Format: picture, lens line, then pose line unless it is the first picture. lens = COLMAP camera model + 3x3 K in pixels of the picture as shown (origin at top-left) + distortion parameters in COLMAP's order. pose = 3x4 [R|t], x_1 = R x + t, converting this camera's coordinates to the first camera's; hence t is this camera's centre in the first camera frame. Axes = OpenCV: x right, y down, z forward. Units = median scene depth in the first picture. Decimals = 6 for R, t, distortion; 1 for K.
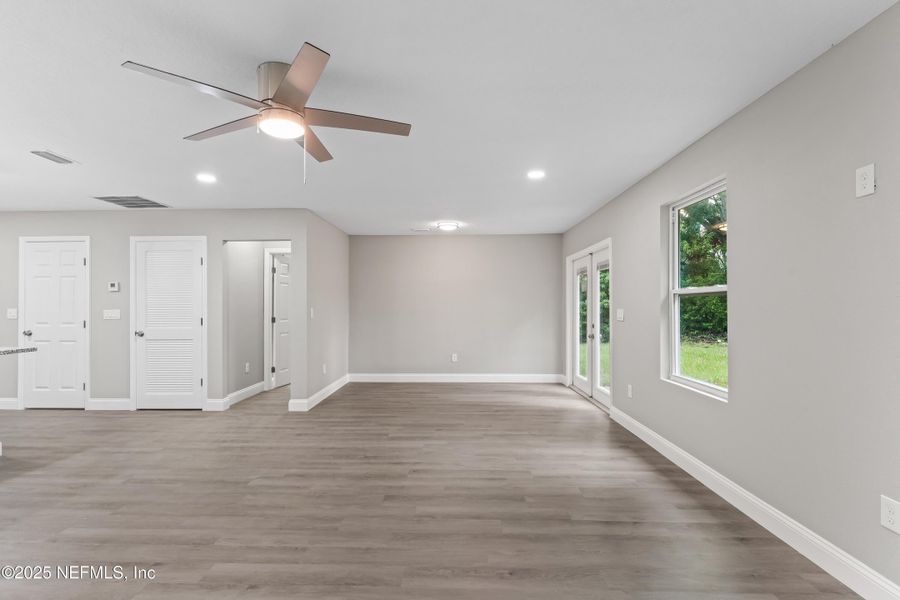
lens RADIAL K [[422.7, 0, 444.1], [0, 422.7, 305.7], [0, 0, 1]] dist [-0.000891, 0.000233]
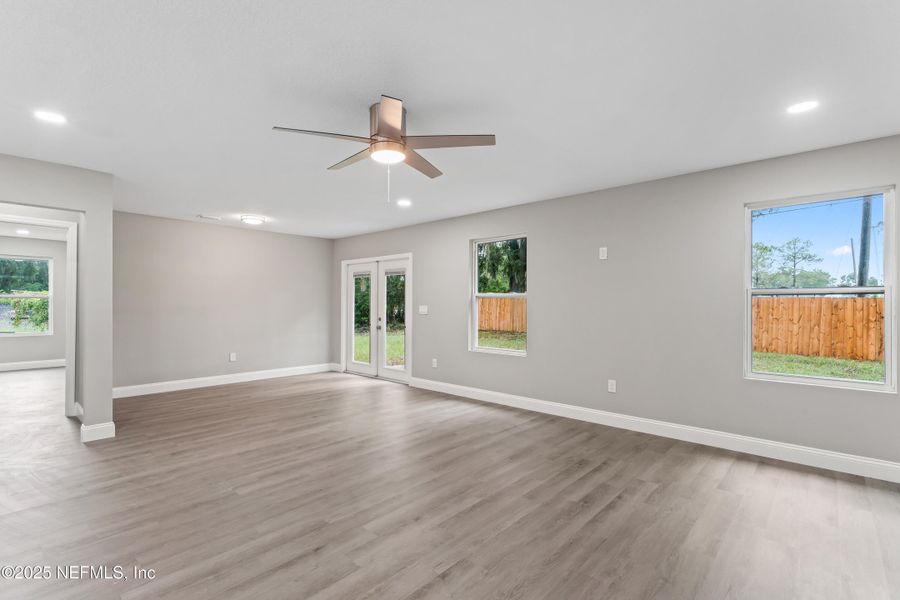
lens RADIAL K [[422.7, 0, 444.1], [0, 422.7, 305.7], [0, 0, 1]] dist [-0.000891, 0.000233]
pose [[0.653182, 0.001017, 0.757200, -0.689384], [-0.006492, 0.999970, 0.004257, 0.001753], [-0.757173, -0.007696, 0.653169, 0.046273]]
